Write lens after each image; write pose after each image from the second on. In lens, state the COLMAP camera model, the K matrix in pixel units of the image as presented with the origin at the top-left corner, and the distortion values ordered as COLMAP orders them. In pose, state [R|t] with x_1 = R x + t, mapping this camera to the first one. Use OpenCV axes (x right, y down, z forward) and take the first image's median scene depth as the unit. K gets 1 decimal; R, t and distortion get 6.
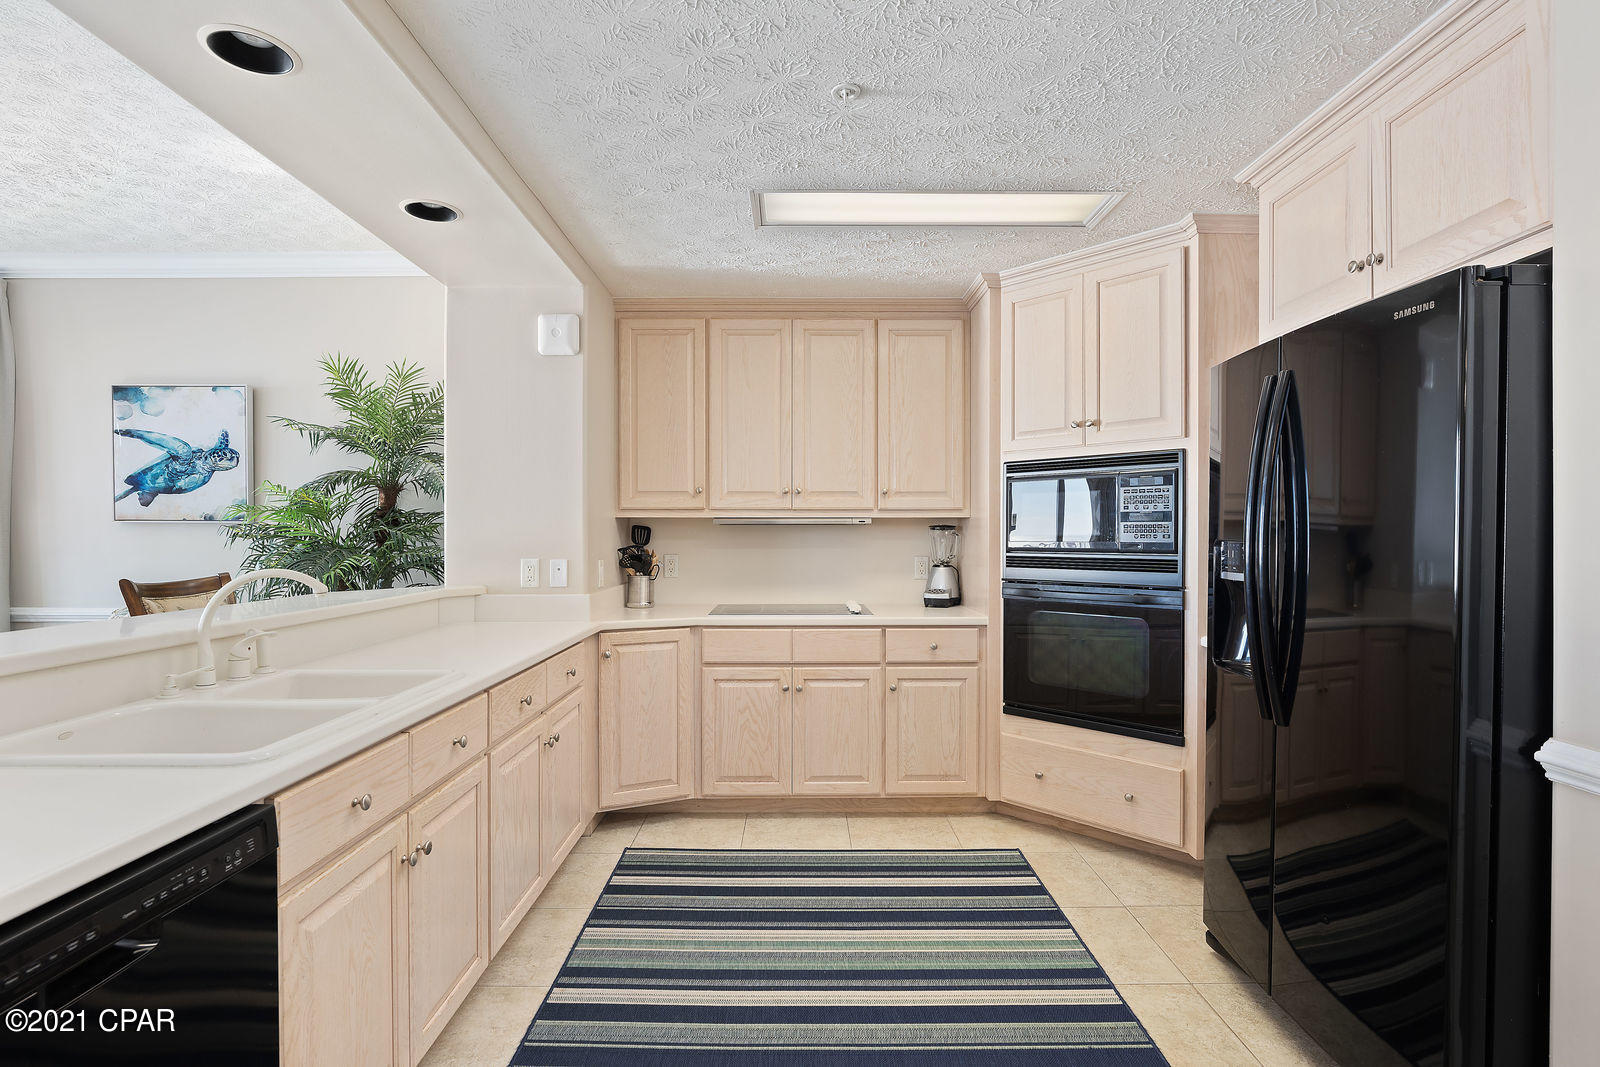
lens RADIAL K [[773.1, 0, 803.7], [0, 773.1, 542.6], [0, 0, 1]] dist [-0.006901, -0.000763]
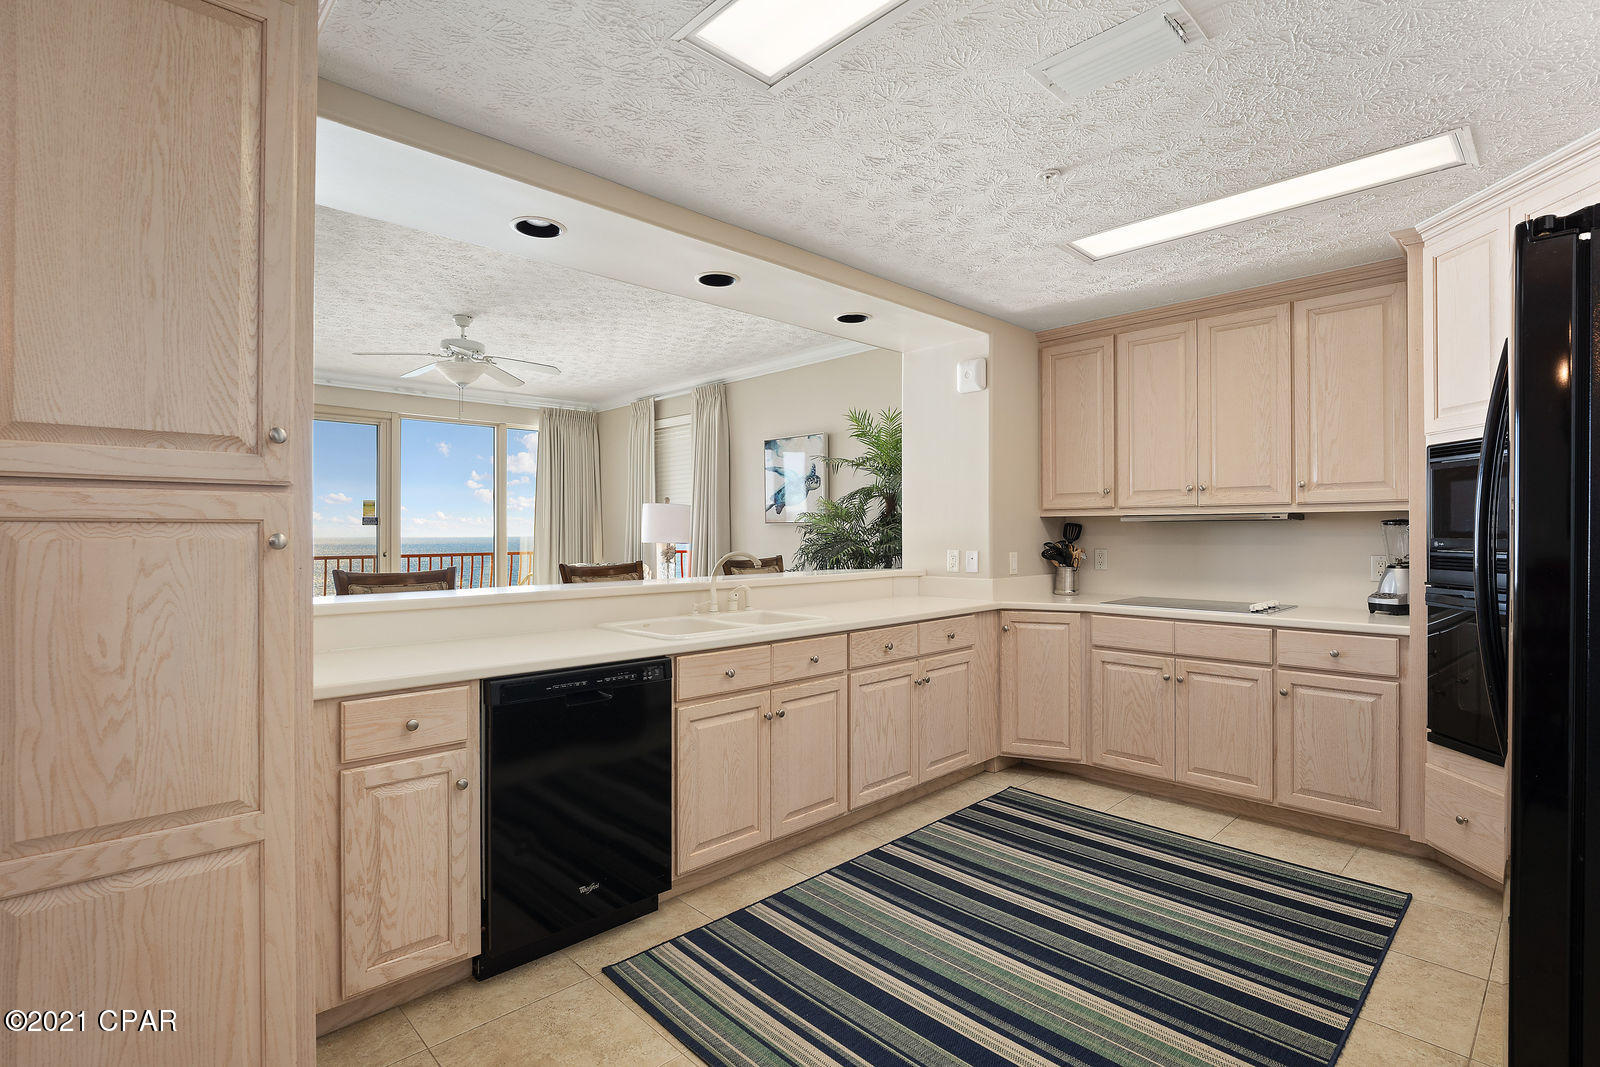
lens RADIAL K [[760.1, 0, 800.0], [0, 760.1, 533.5], [0, 0, 1]] dist [-0.012878, 0.000487]
pose [[0.690379, 0.000286, -0.723448, 0.370769], [-0.004540, 0.999982, -0.003937, -0.000777], [0.723434, 0.006002, 0.690367, -0.070770]]
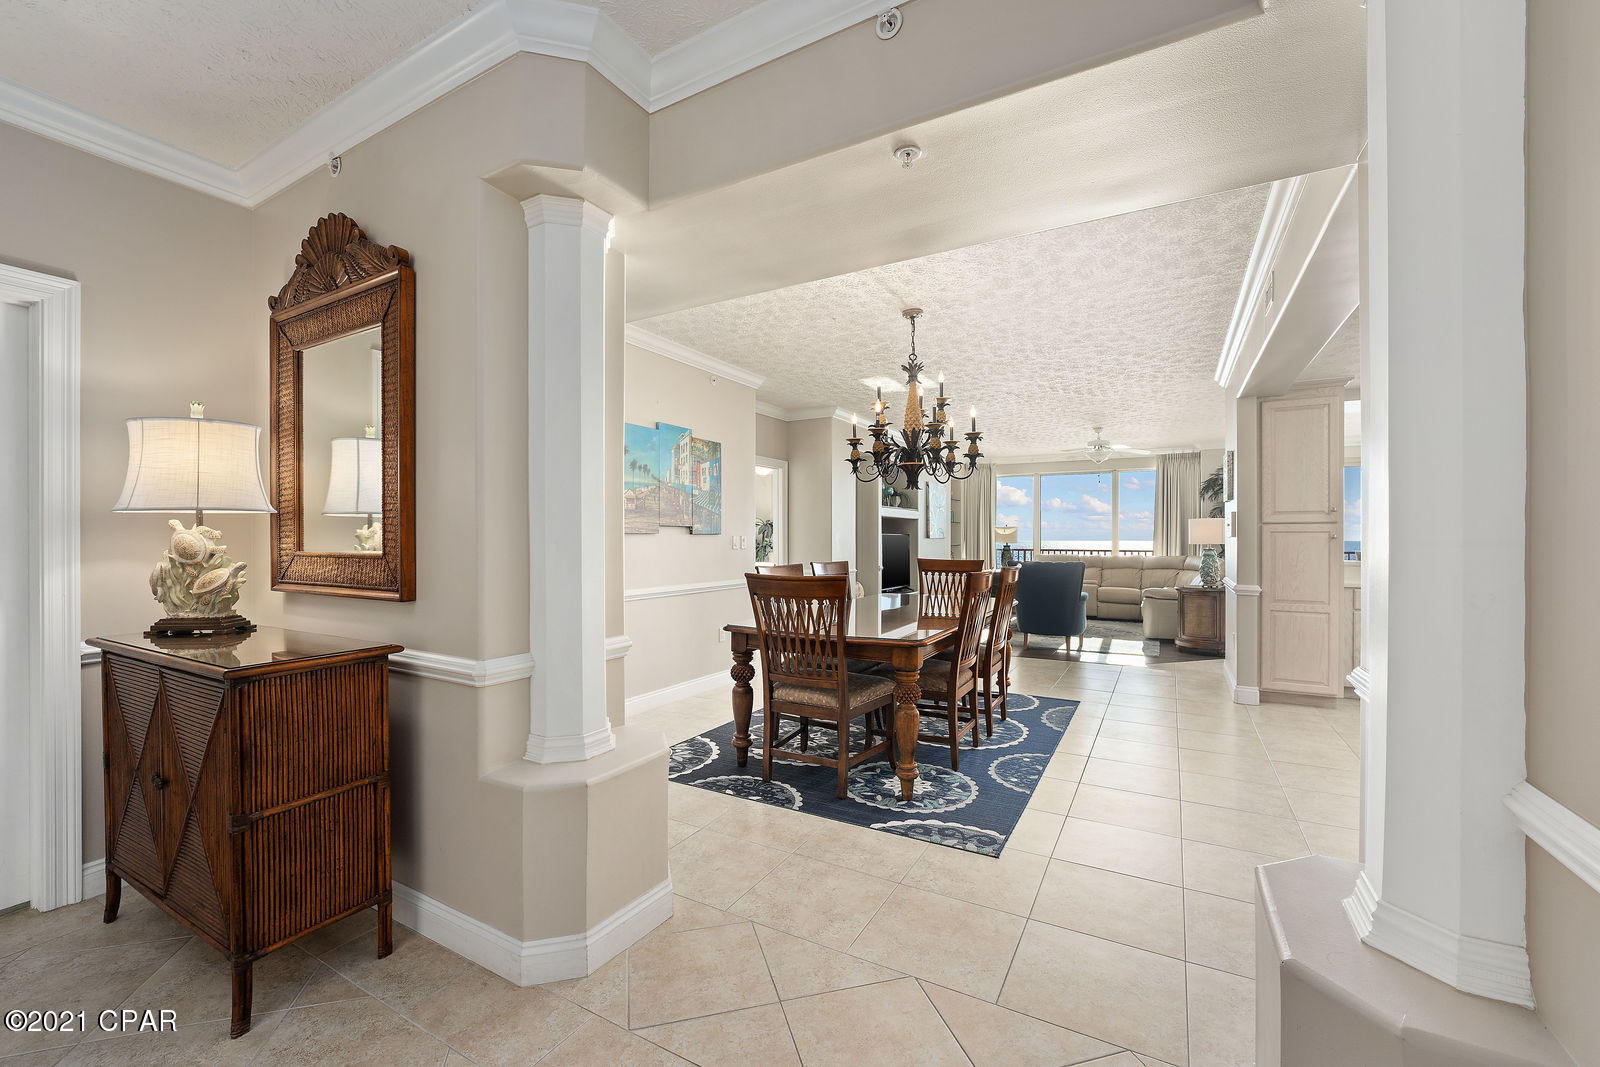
lens RADIAL K [[662.1, 0, 782.1], [0, 662.1, 533.7], [0, 0, 1]] dist [0.000834, 0.000172]
pose [[-0.500721, -0.004520, -0.865597, 1.736628], [-0.007469, 0.999972, -0.000902, 0.006147], [0.865576, 0.006013, -0.500741, -0.313185]]
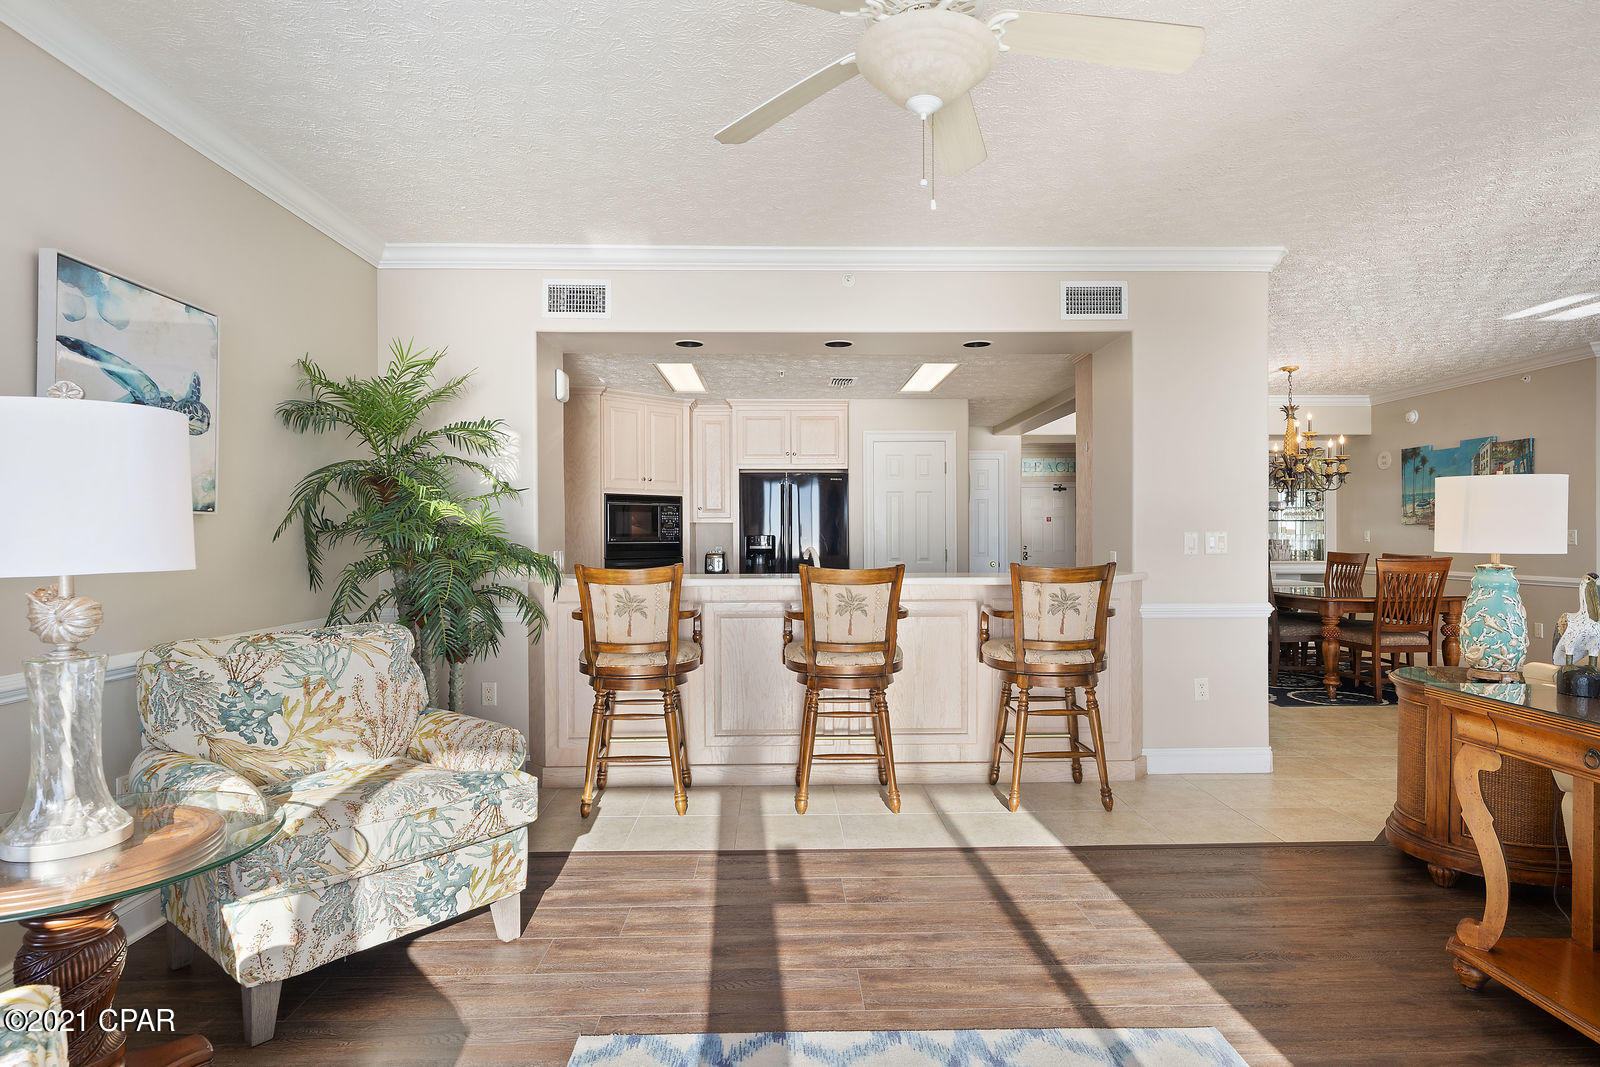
lens RADIAL K [[872.0, 0, 800.0], [0, 872.0, 533.5], [0, 0, 1]] dist [-0.000017, 0.000097]
pose [[-0.024396, 0.001939, 0.999700, -1.746775], [0.012720, 0.999918, -0.001629, -0.001805], [-0.999621, 0.012676, -0.024418, 0.579431]]
